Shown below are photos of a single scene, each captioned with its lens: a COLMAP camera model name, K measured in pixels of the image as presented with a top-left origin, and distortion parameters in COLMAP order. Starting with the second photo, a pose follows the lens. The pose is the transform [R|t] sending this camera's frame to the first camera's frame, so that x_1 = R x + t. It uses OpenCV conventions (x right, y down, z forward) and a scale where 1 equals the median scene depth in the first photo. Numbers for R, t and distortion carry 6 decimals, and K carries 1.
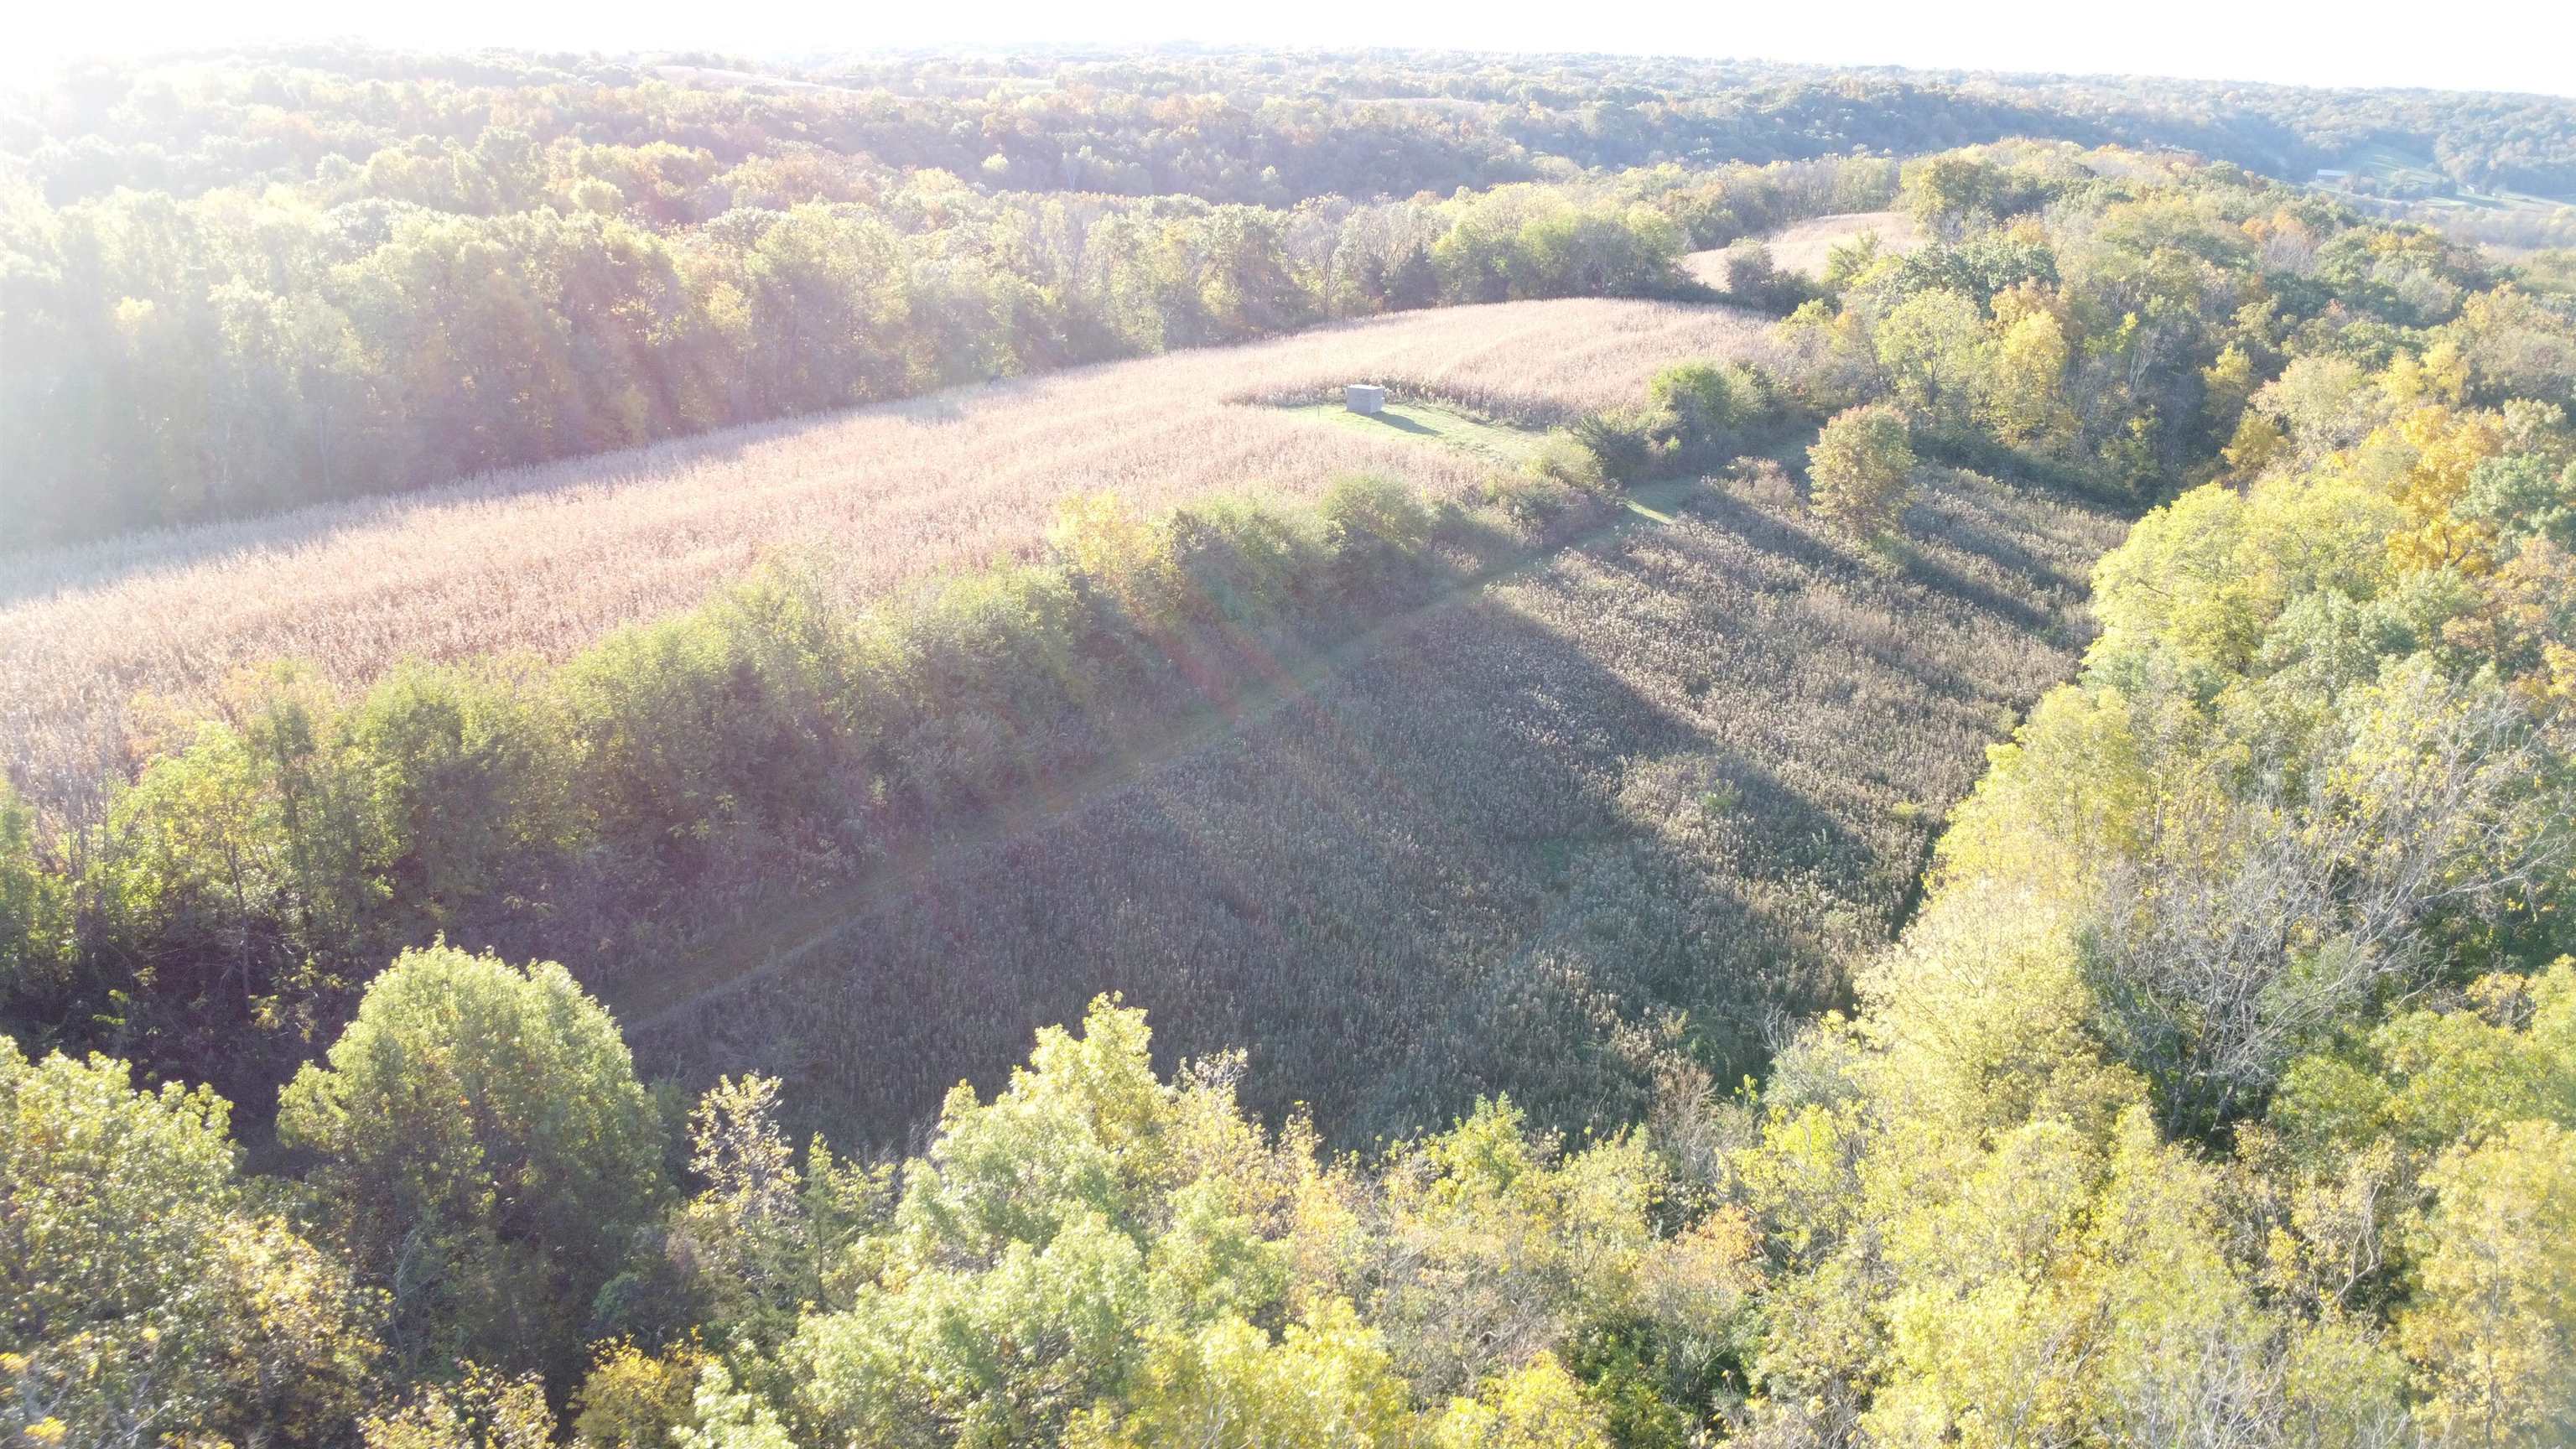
lens RADIAL K [[1883.6, 0, 1275.7], [0, 1883.6, 724.4], [0, 0, 1]] dist [-0.026245, -0.014115]
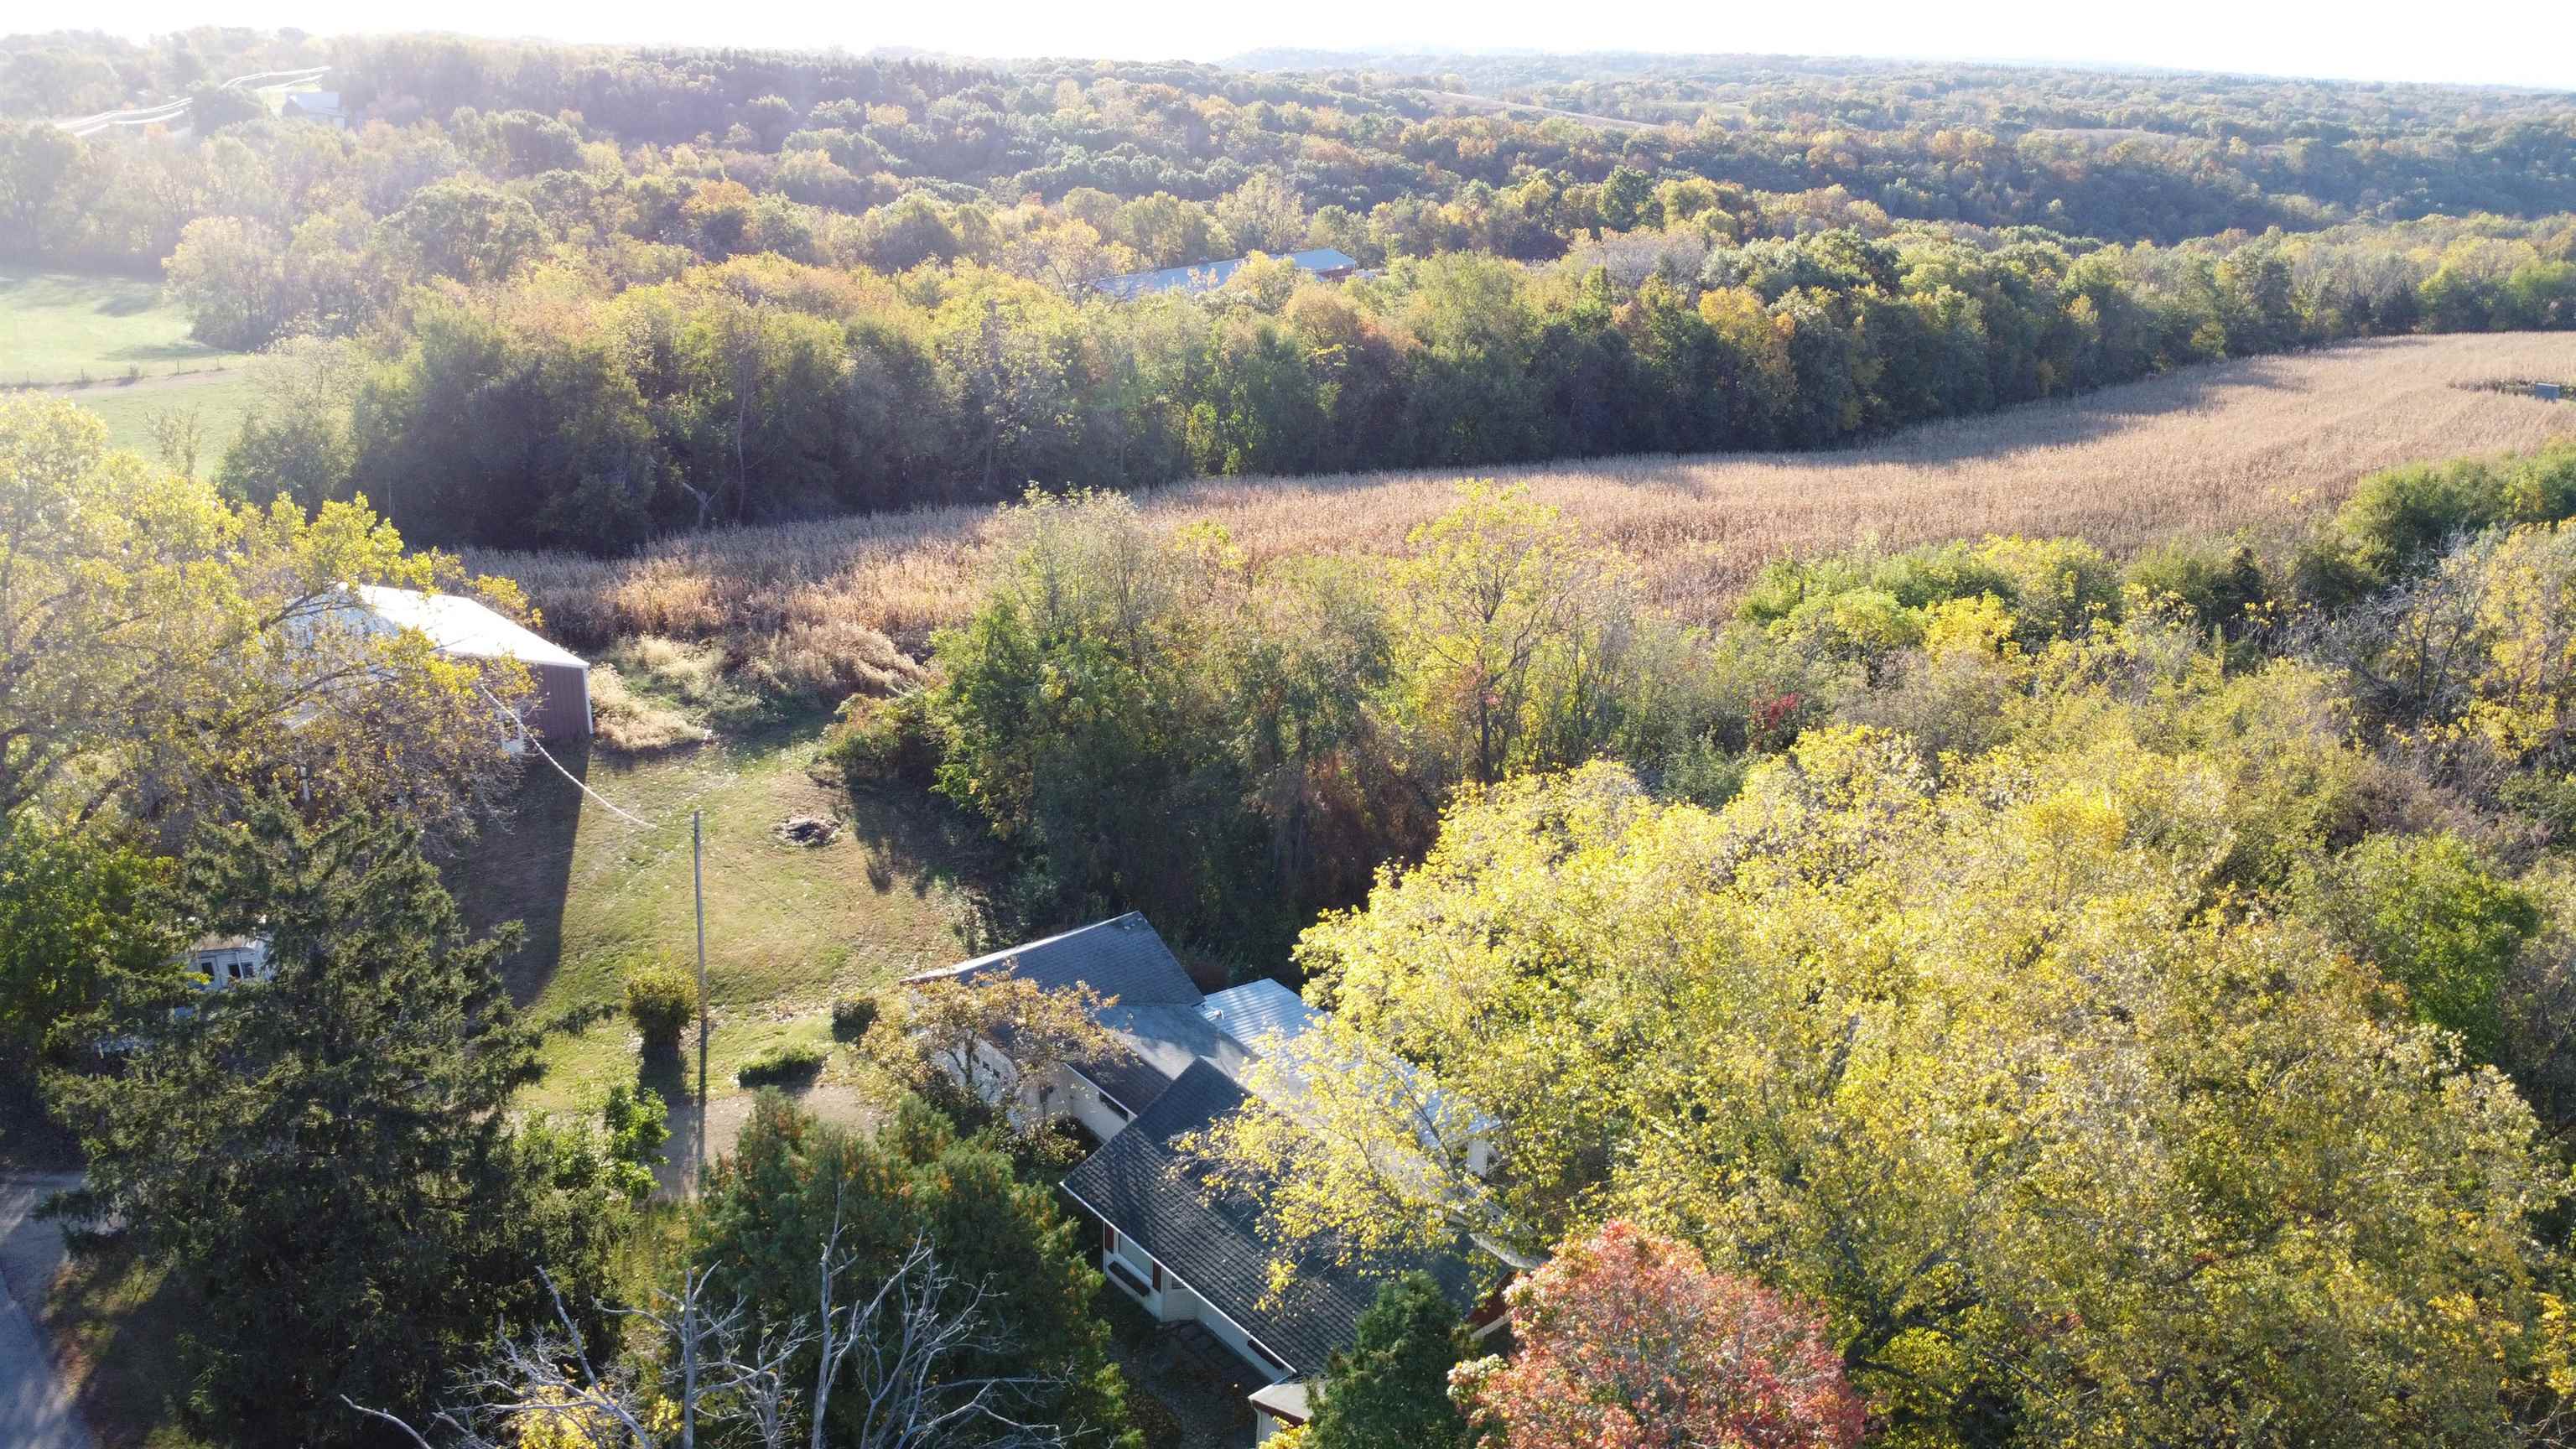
lens RADIAL K [[1883.6, 0, 1276.0], [0, 1883.6, 730.8], [0, 0, 1]] dist [-0.026245, -0.014115]
pose [[0.964905, 0.091140, -0.246278, -0.198348], [-0.091234, 0.995768, 0.011051, 0.062970], [0.246243, 0.011806, 0.969136, -0.249093]]
